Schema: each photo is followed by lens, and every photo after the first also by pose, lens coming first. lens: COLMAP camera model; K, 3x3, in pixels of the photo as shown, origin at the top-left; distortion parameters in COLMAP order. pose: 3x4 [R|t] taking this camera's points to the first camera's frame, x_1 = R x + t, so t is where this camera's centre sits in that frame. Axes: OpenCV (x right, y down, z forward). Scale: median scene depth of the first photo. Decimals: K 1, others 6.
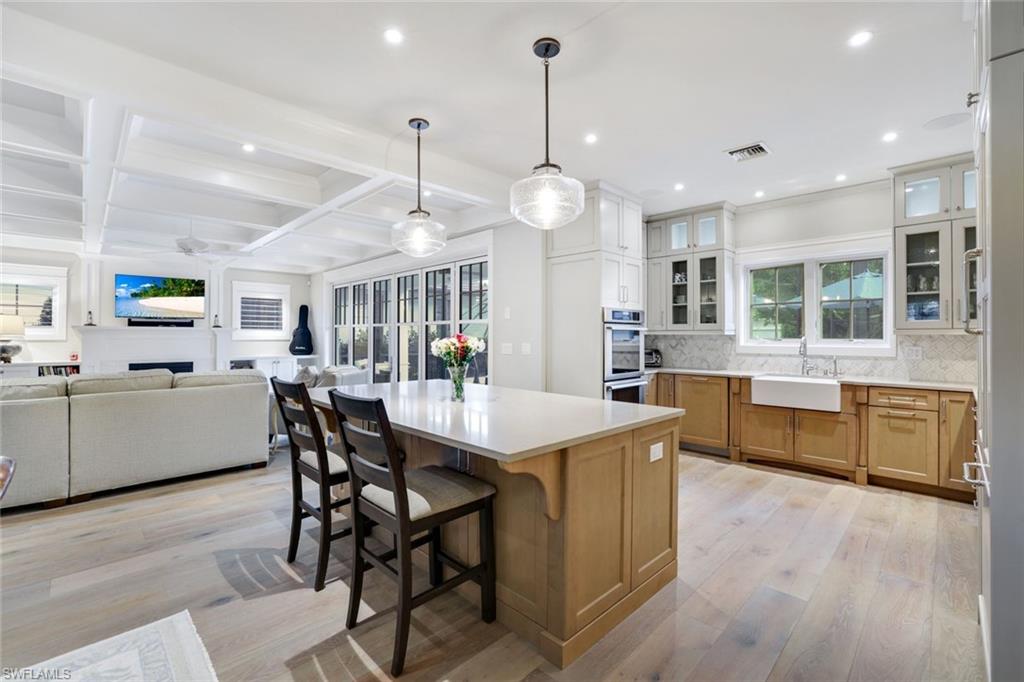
lens RADIAL K [[443.7, 0, 509.8], [0, 443.7, 332.4], [0, 0, 1]] dist [-0.049514, 0.018746]
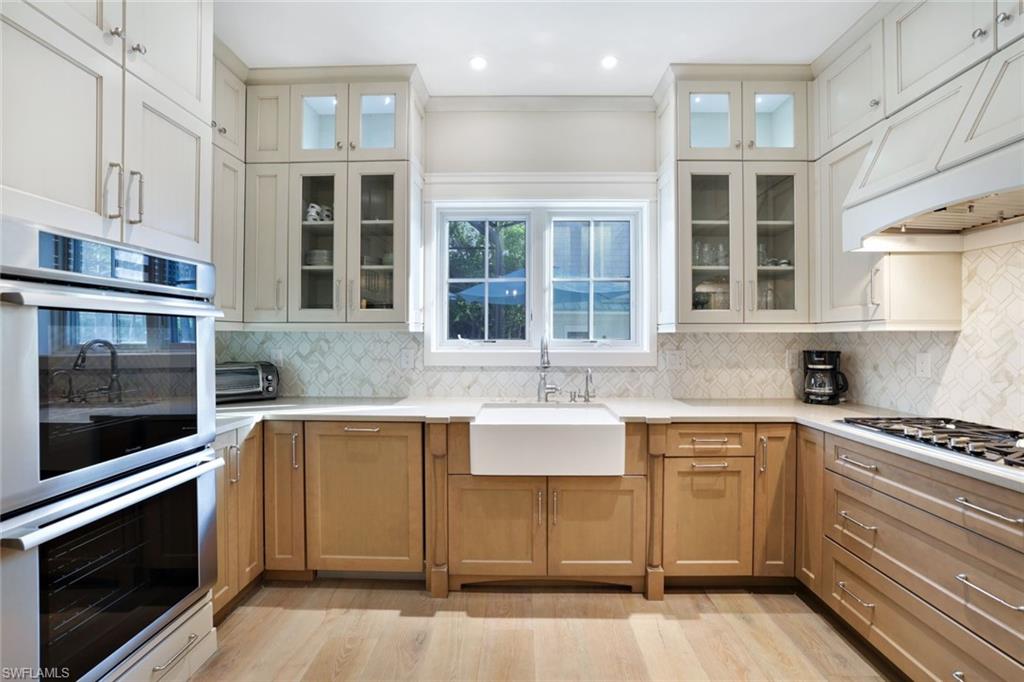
lens RADIAL K [[436.9, 0, 523.1], [0, 436.9, 337.6], [0, 0, 1]] dist [-0.047023, 0.017420]
pose [[0.696318, -0.002654, 0.717729, 0.244831], [-0.005472, 0.999944, 0.009007, 0.007241], [-0.717713, -0.010199, 0.696264, 0.613342]]
